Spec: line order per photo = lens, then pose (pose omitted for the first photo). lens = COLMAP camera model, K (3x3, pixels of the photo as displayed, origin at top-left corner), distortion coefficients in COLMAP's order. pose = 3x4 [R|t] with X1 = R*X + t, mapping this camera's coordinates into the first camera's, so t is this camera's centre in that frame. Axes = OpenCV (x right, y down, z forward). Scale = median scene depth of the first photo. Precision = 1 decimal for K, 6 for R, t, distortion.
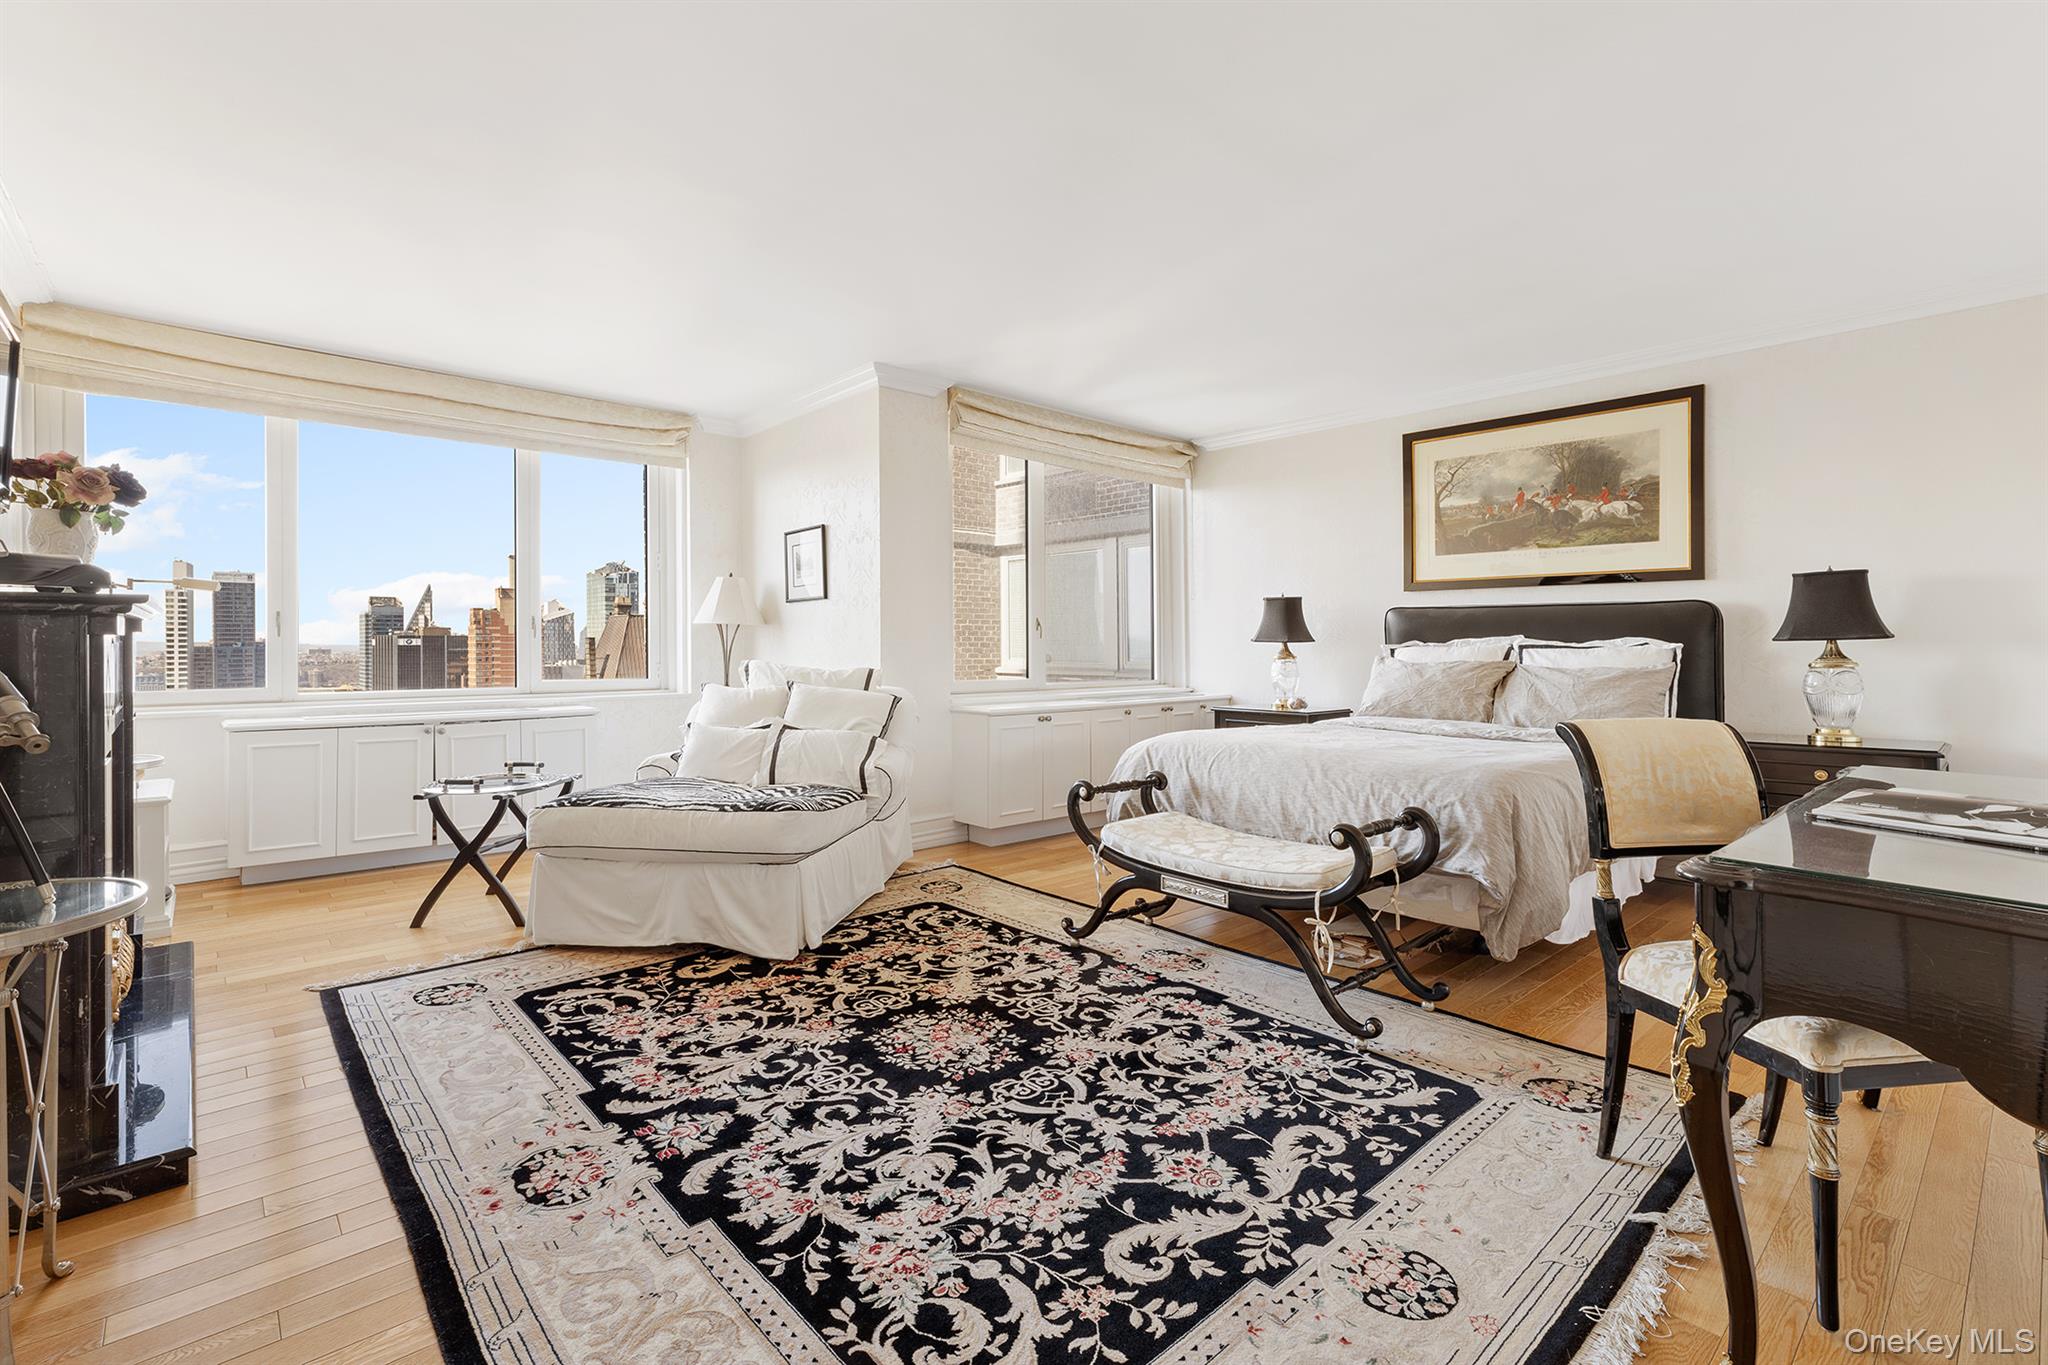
lens RADIAL K [[933.7, 0, 1024.1], [0, 933.7, 668.3], [0, 0, 1]] dist [0.004609, -0.000020]
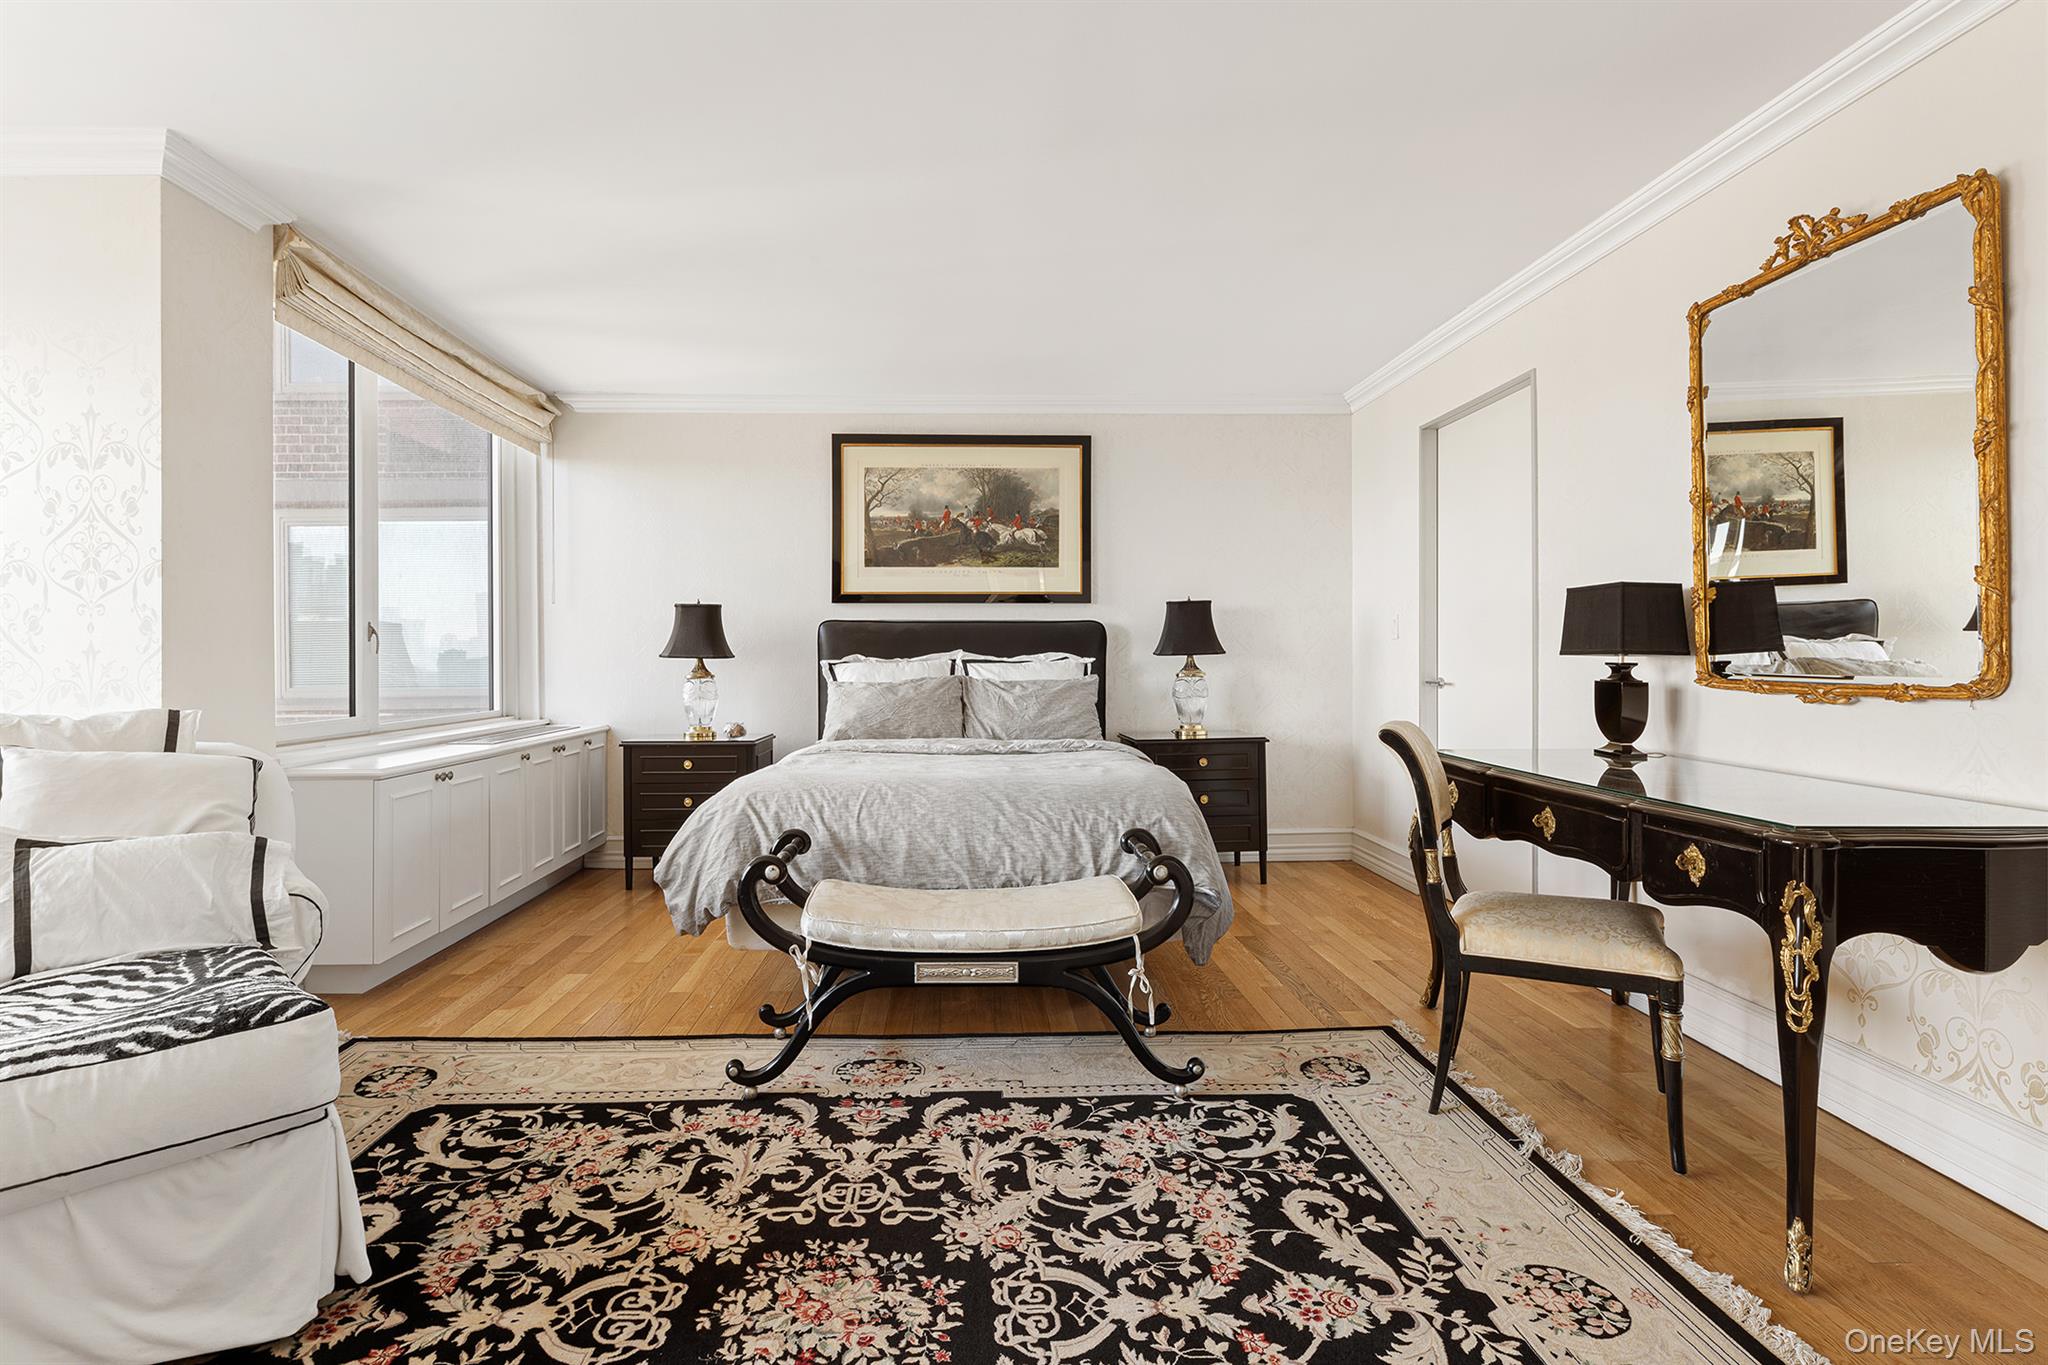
lens RADIAL K [[997.5, 0, 1017.4], [0, 997.5, 667.8], [0, 0, 1]] dist [-0.000765, 0.000403]
pose [[0.646699, -0.010068, 0.762679, -0.376468], [0.024713, 0.999664, -0.007759, -0.009522], [-0.762345, 0.023865, 0.646731, 0.364136]]
